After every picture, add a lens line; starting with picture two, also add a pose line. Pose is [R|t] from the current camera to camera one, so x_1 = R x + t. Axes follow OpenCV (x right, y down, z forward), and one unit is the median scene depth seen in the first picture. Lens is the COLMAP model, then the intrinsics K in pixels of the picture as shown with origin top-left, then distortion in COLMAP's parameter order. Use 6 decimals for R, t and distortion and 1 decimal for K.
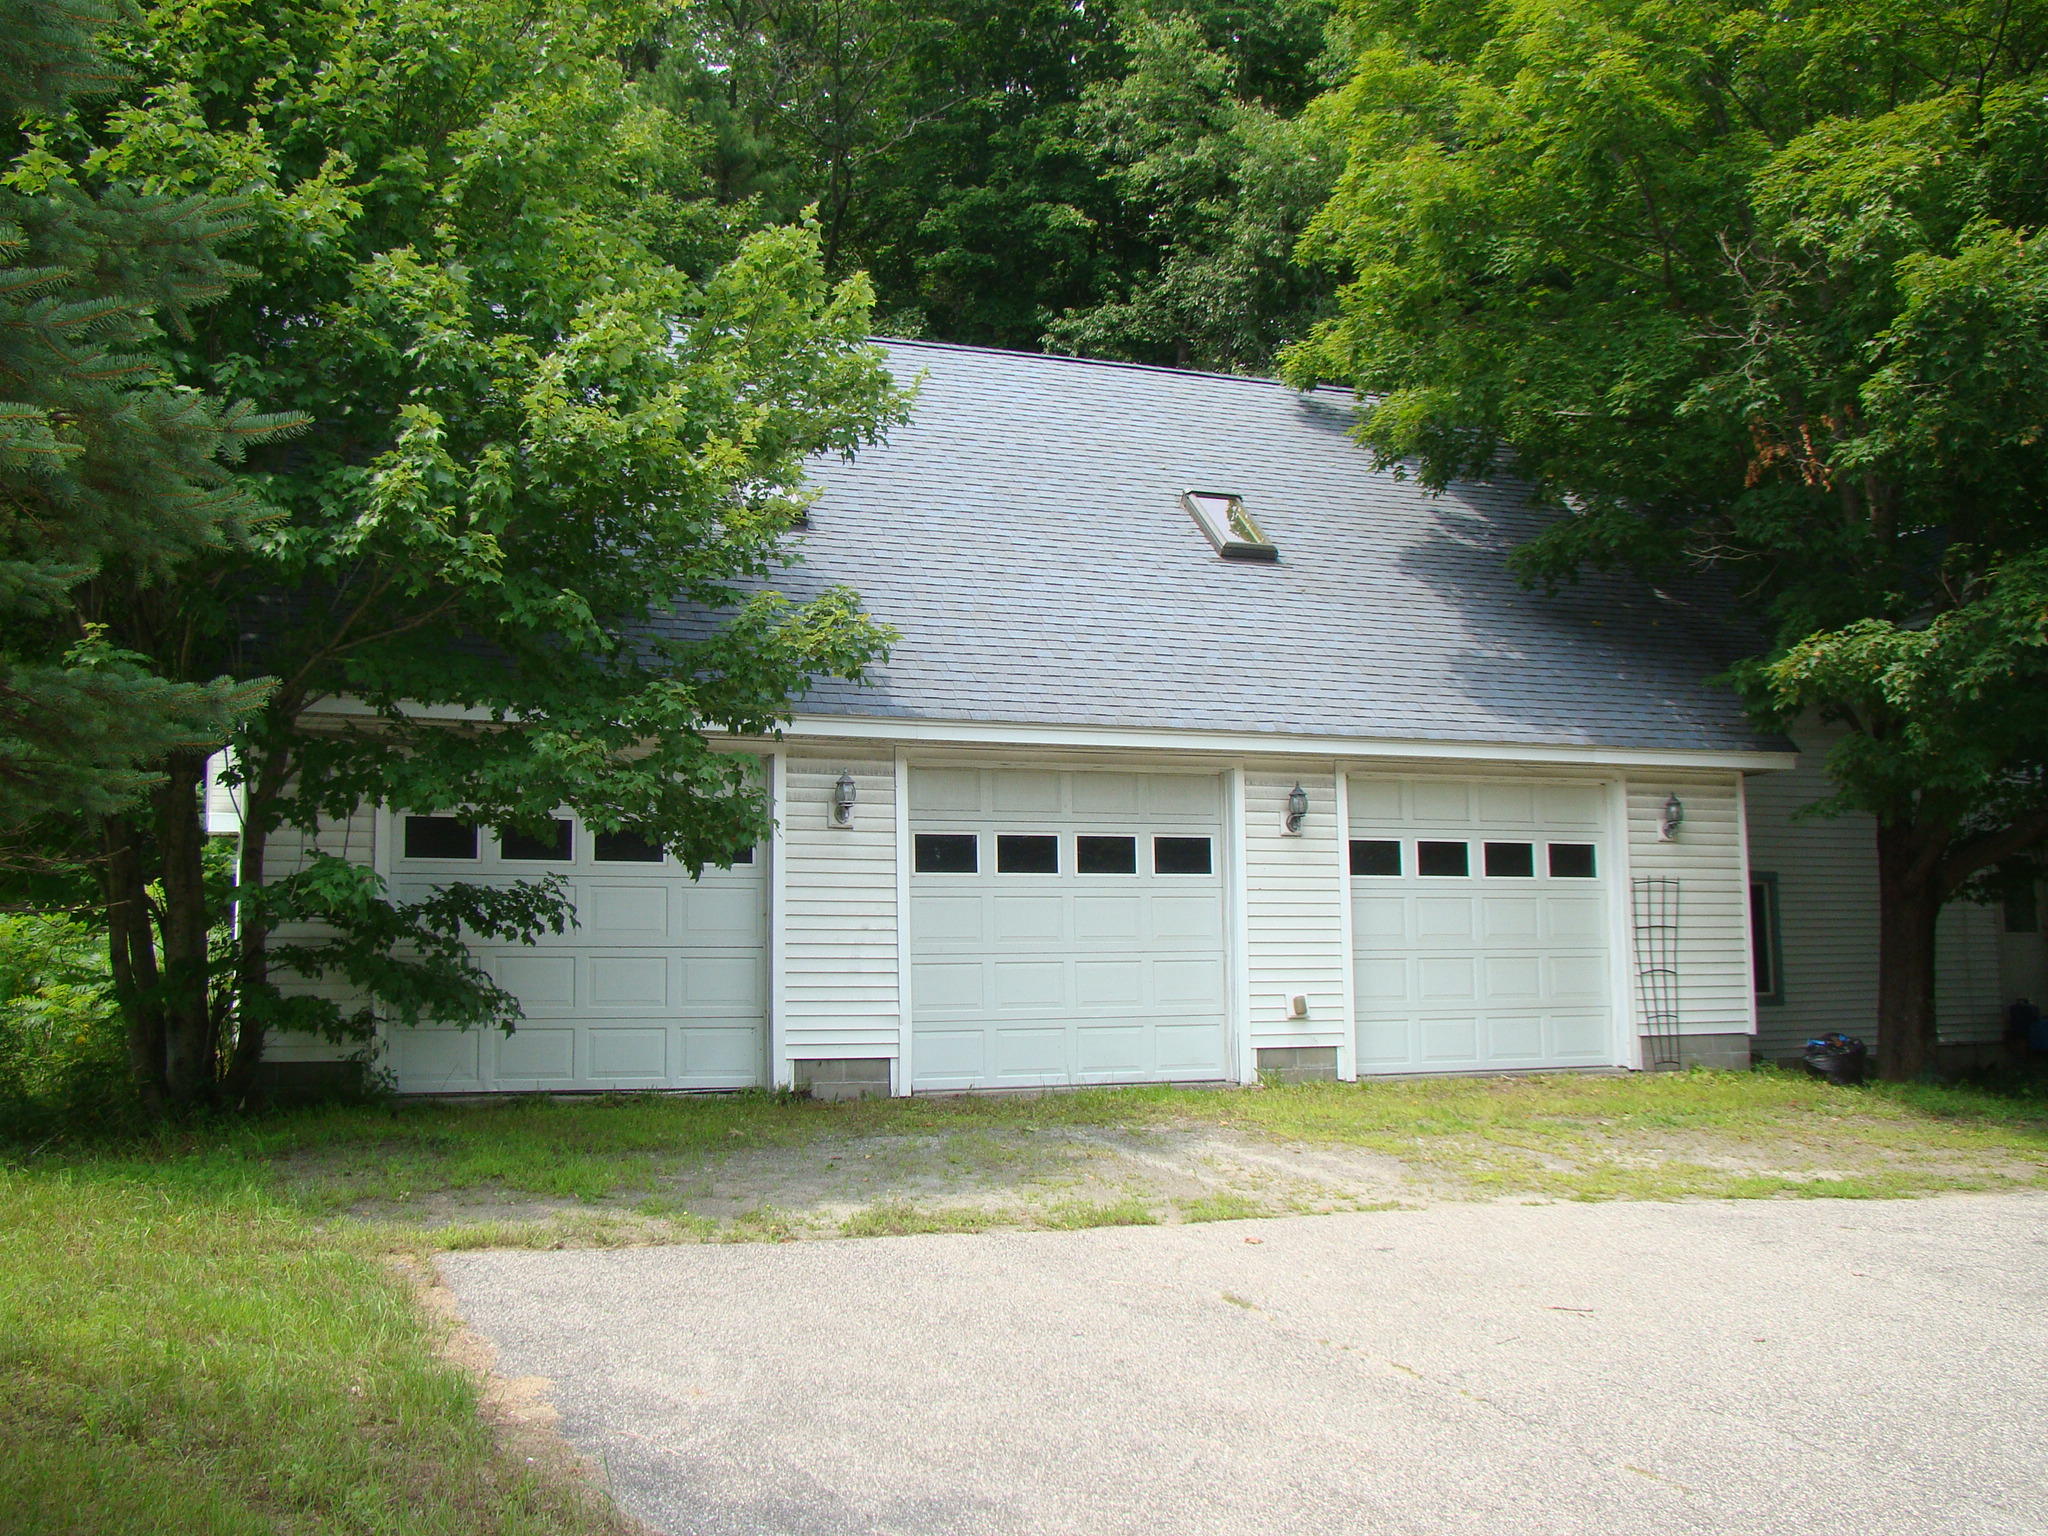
lens RADIAL K [[2077.0, 0, 1026.5], [0, 2077.0, 746.7], [0, 0, 1]] dist [-0.115362, 0.108333]
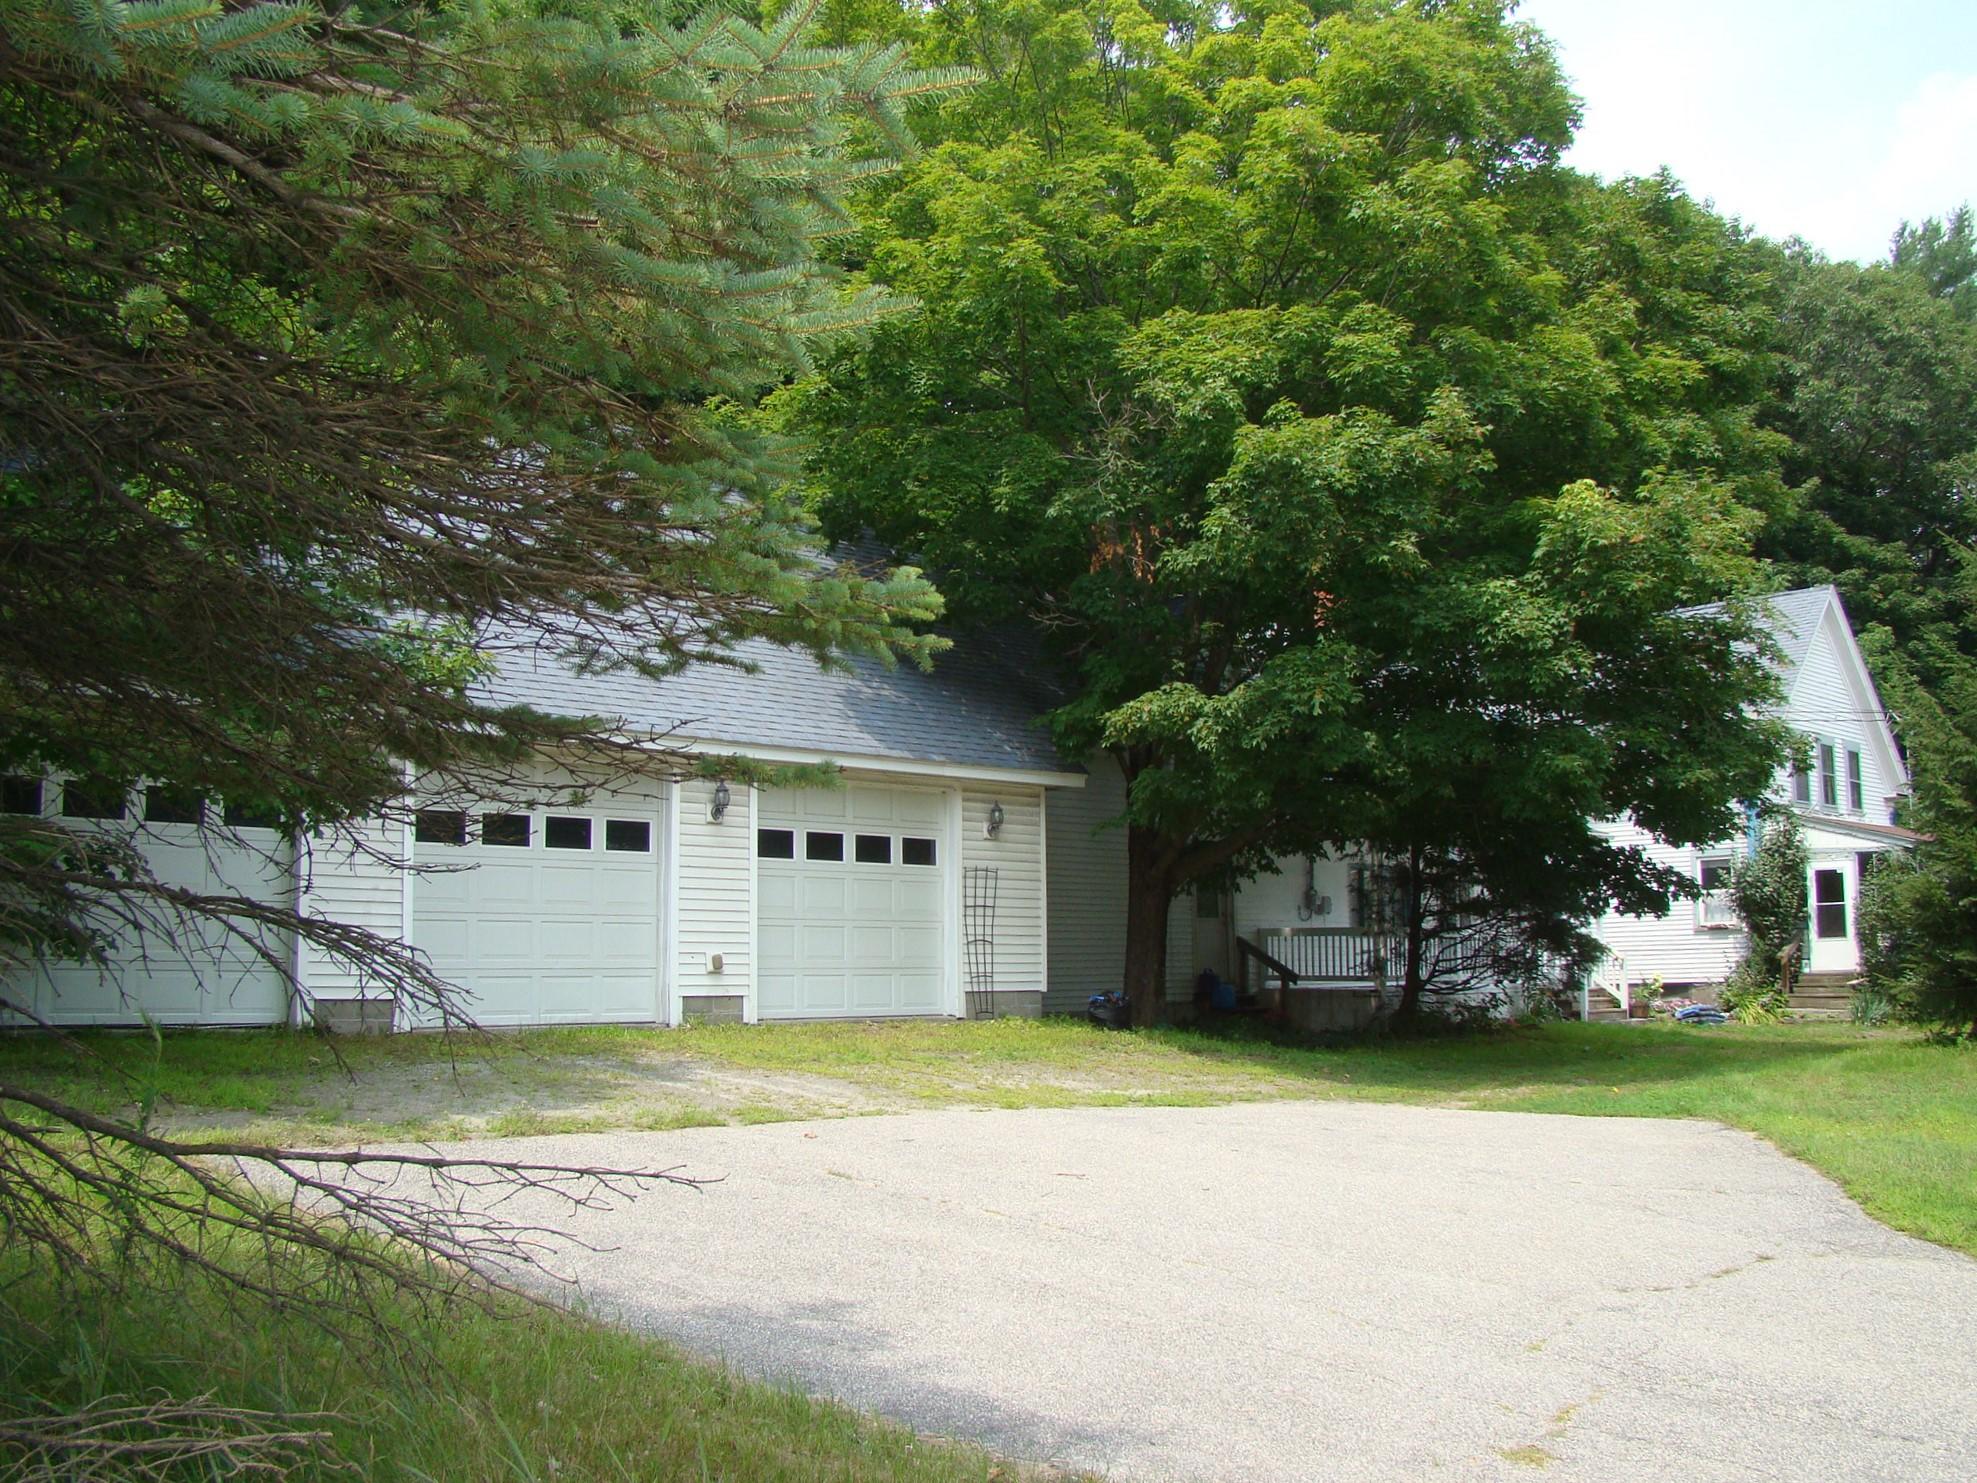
lens RADIAL K [[1883.5, 0, 988.5], [0, 1883.5, 741.5], [0, 0, 1]] dist [-0.169695, 0.168791]
pose [[0.924944, 0.055612, 0.376014, -0.144120], [-0.056991, 0.998347, -0.007464, -0.006236], [-0.375807, -0.014526, 0.926584, -0.086868]]
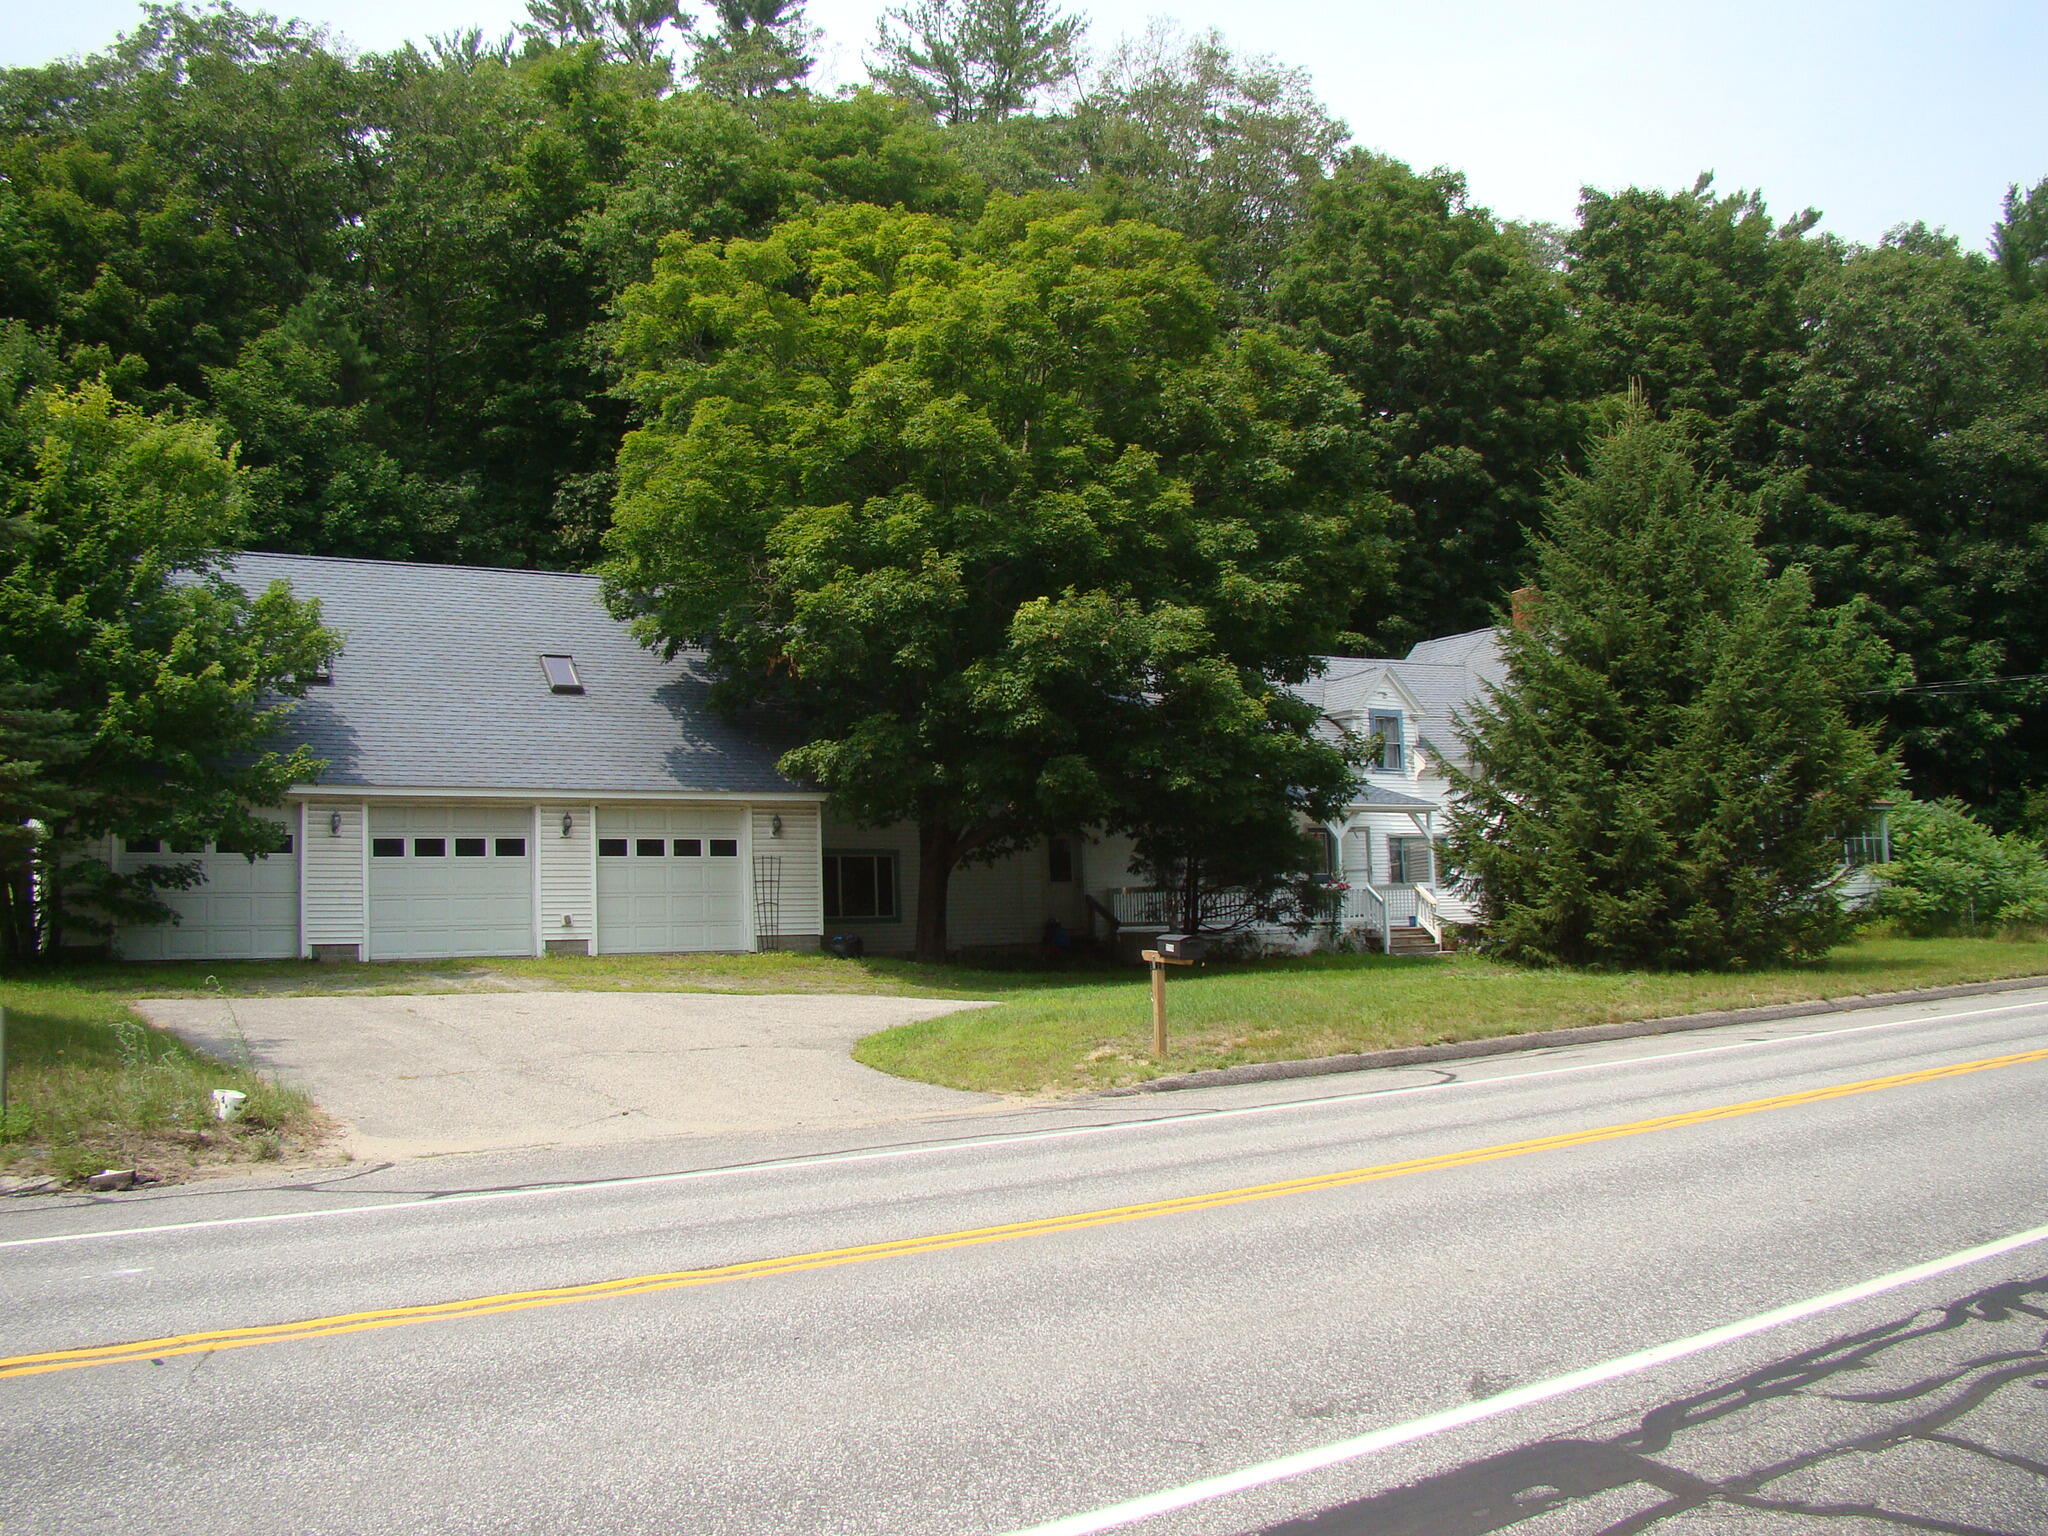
lens RADIAL K [[1916.7, 0, 1024.0], [0, 1916.7, 768.0], [0, 0, 1]] dist [-0.203552, 0.206373]
pose [[0.988180, -0.001753, 0.153291, 0.294725], [-0.002855, 0.999551, 0.029838, -0.084550], [-0.153274, -0.029923, 0.987731, -0.937519]]
